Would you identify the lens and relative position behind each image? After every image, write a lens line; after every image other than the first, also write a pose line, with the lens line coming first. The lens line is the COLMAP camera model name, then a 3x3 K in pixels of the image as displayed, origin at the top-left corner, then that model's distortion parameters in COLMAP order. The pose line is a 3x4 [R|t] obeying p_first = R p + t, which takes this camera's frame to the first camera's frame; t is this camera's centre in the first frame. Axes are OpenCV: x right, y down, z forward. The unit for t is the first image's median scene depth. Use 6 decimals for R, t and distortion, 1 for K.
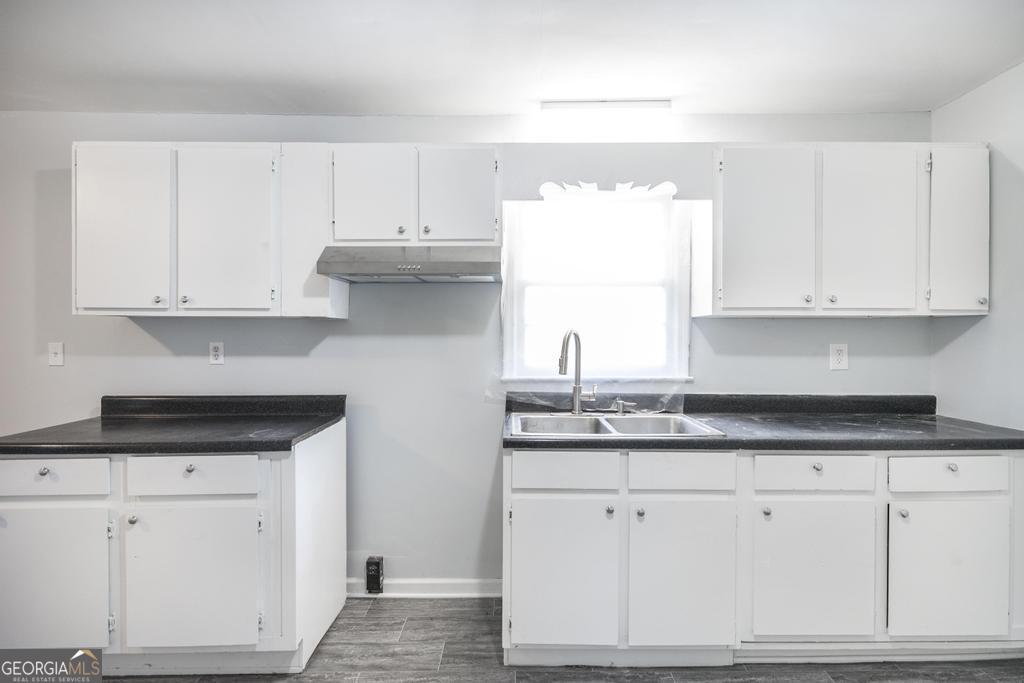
lens RADIAL K [[532.5, 0, 511.7], [0, 532.5, 341.5], [0, 0, 1]] dist [0.001534, -0.000939]
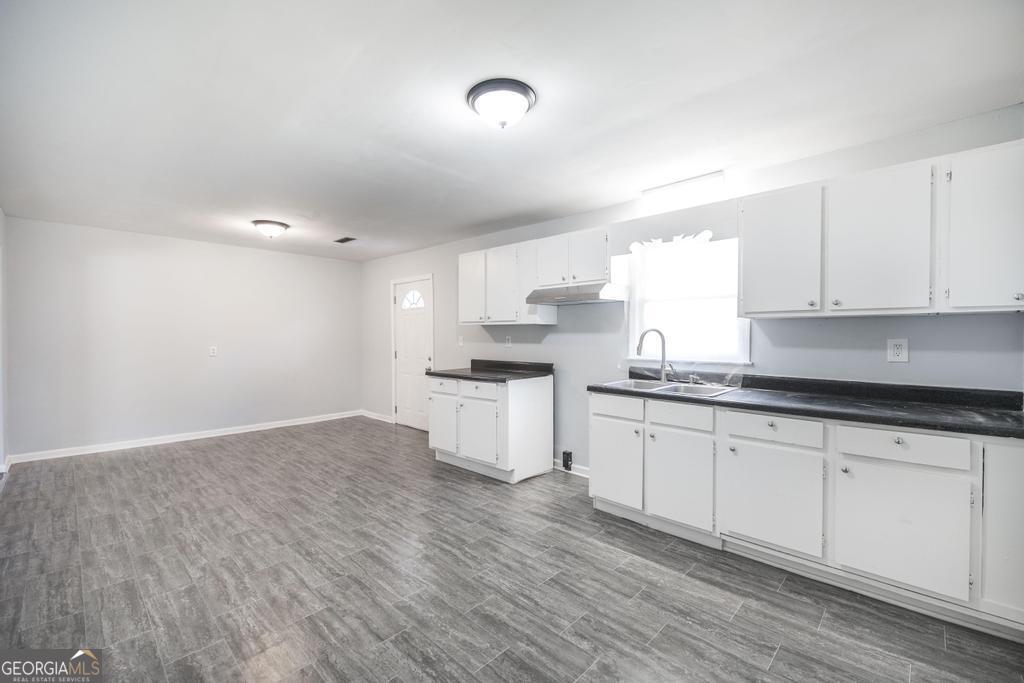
lens RADIAL K [[444.1, 0, 512.0], [0, 444.1, 344.8], [0, 0, 1]] dist [-0.001942, 0.000560]
pose [[0.707441, 0.015025, -0.706613, 0.739654], [-0.010179, 0.999887, 0.011070, 0.015213], [0.706699, -0.000639, 0.707514, -0.259937]]
